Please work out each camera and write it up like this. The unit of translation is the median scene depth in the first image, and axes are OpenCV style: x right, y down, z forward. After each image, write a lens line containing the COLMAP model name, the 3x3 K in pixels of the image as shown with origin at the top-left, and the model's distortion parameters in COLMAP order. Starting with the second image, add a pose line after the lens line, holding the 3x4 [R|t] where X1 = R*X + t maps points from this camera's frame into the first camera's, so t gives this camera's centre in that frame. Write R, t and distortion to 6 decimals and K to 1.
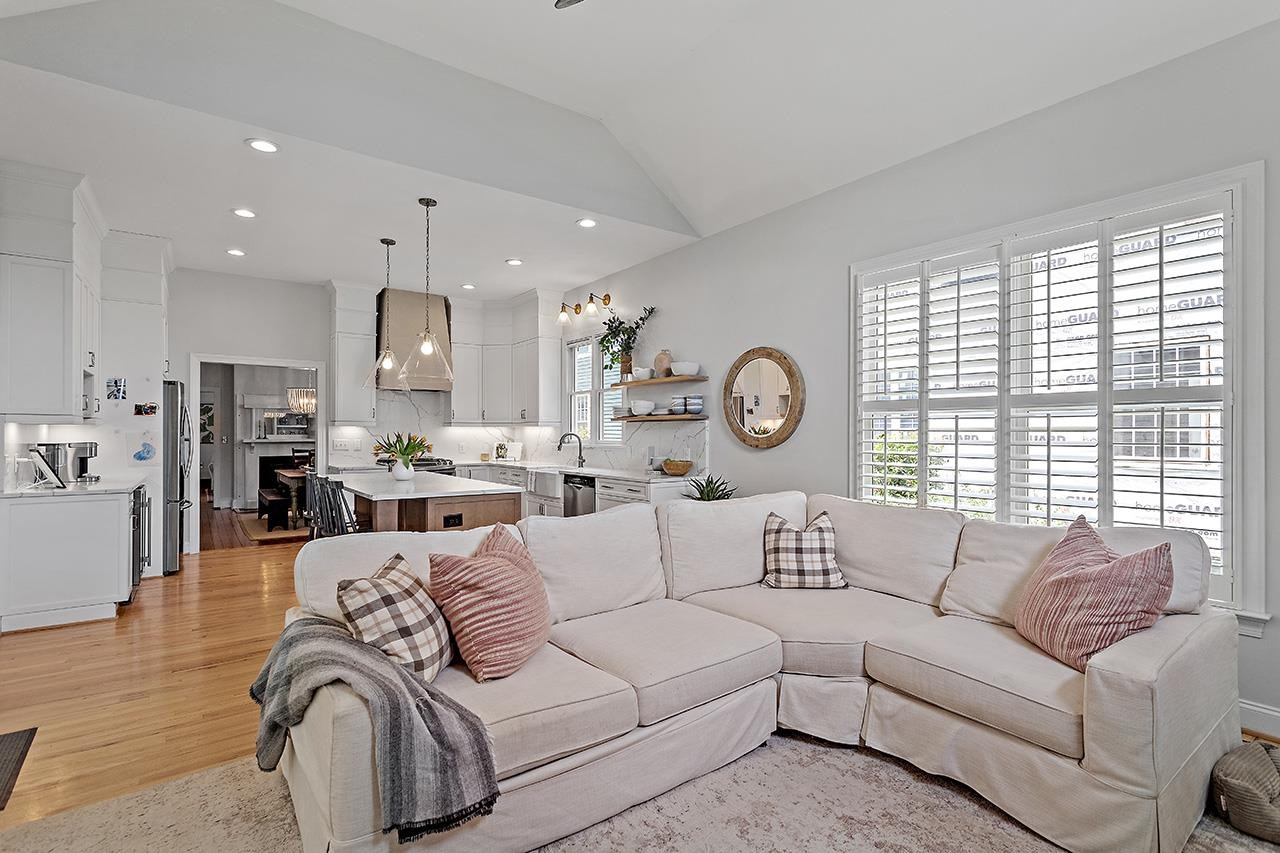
lens RADIAL K [[608.3, 0, 642.8], [0, 608.3, 427.2], [0, 0, 1]] dist [-0.002554, 0.000292]
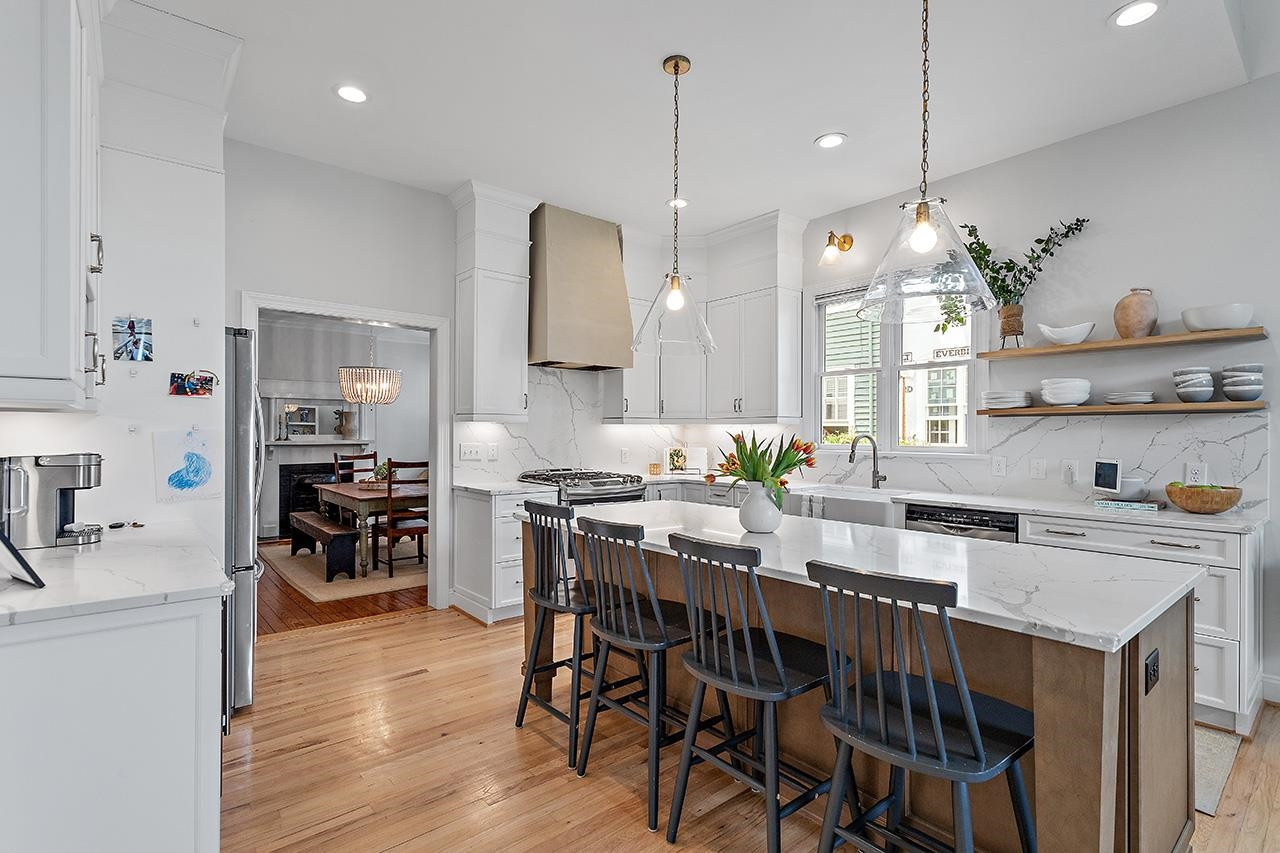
lens RADIAL K [[608.3, 0, 637.0], [0, 608.3, 430.2], [0, 0, 1]] dist [-0.002554, 0.000292]
pose [[0.998204, 0.003359, 0.059813, -0.432371], [-0.003656, 0.999982, 0.004851, 0.003756], [-0.059795, -0.005061, 0.998198, 0.433177]]
